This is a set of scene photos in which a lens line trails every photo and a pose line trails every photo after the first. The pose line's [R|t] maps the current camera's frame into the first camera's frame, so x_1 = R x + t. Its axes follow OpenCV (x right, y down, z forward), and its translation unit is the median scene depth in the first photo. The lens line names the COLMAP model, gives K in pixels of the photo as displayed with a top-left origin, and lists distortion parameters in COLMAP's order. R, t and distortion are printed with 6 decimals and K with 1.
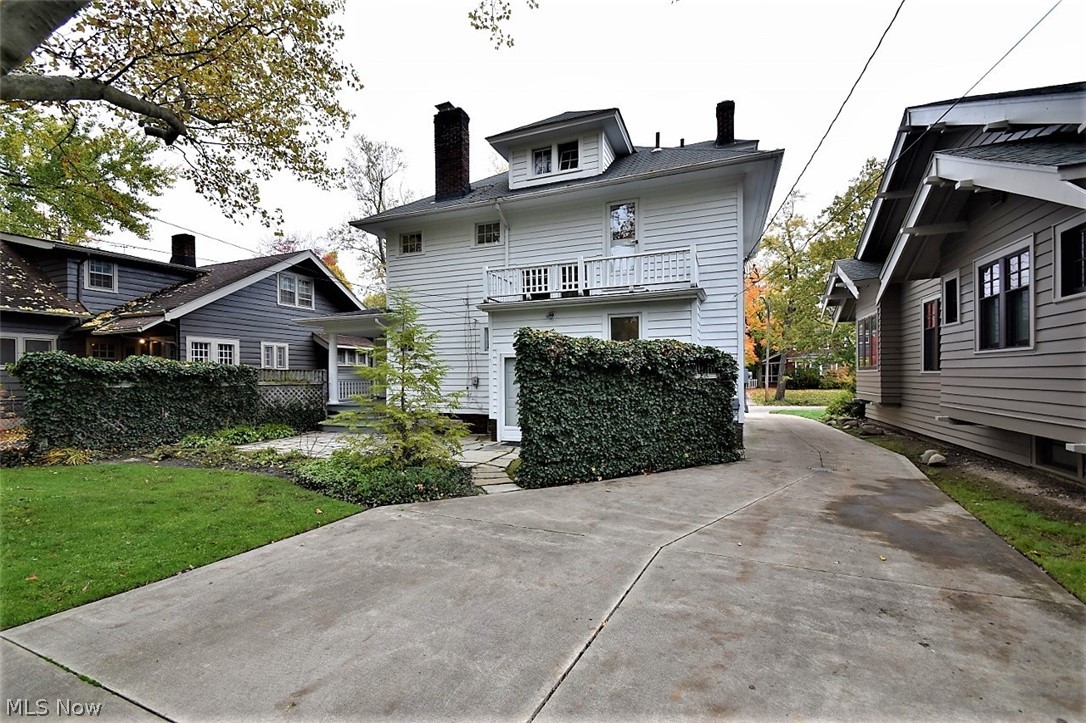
lens RADIAL K [[476.3, 0, 524.8], [0, 476.3, 372.3], [0, 0, 1]] dist [-0.000419, -0.000091]
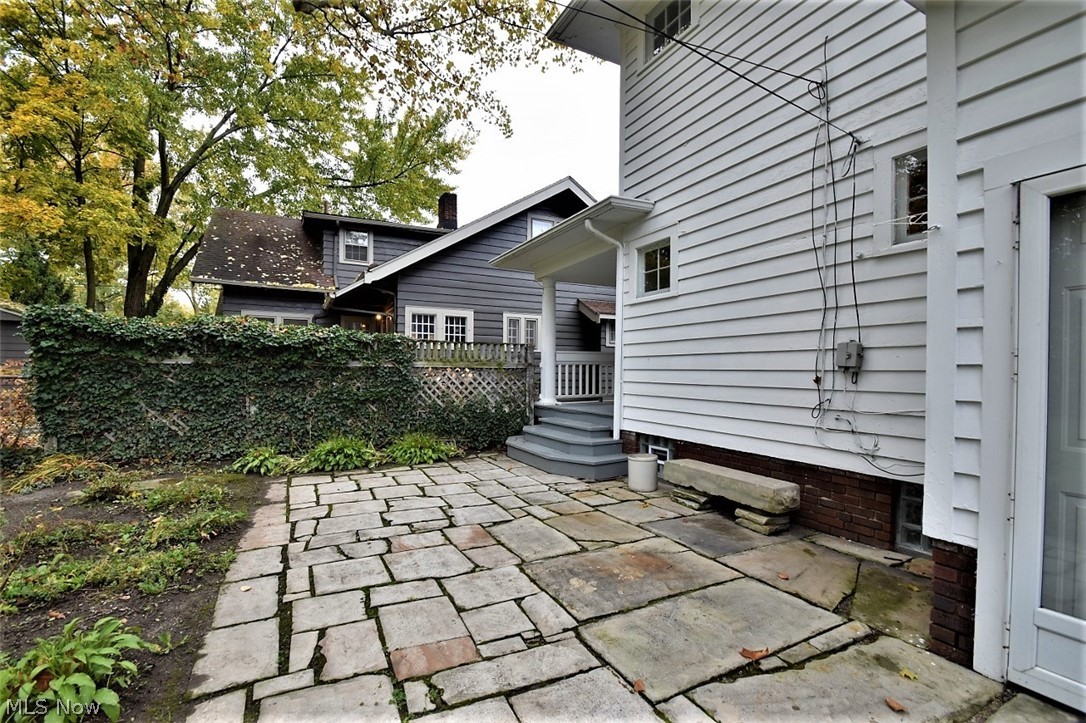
lens RADIAL K [[476.3, 0, 524.8], [0, 476.3, 372.3], [0, 0, 1]] dist [-0.000419, -0.000091]
pose [[0.750509, 0.013964, -0.660712, -0.055283], [-0.009142, 0.999900, 0.010748, 0.023580], [0.660797, -0.002026, 0.750562, 0.589237]]
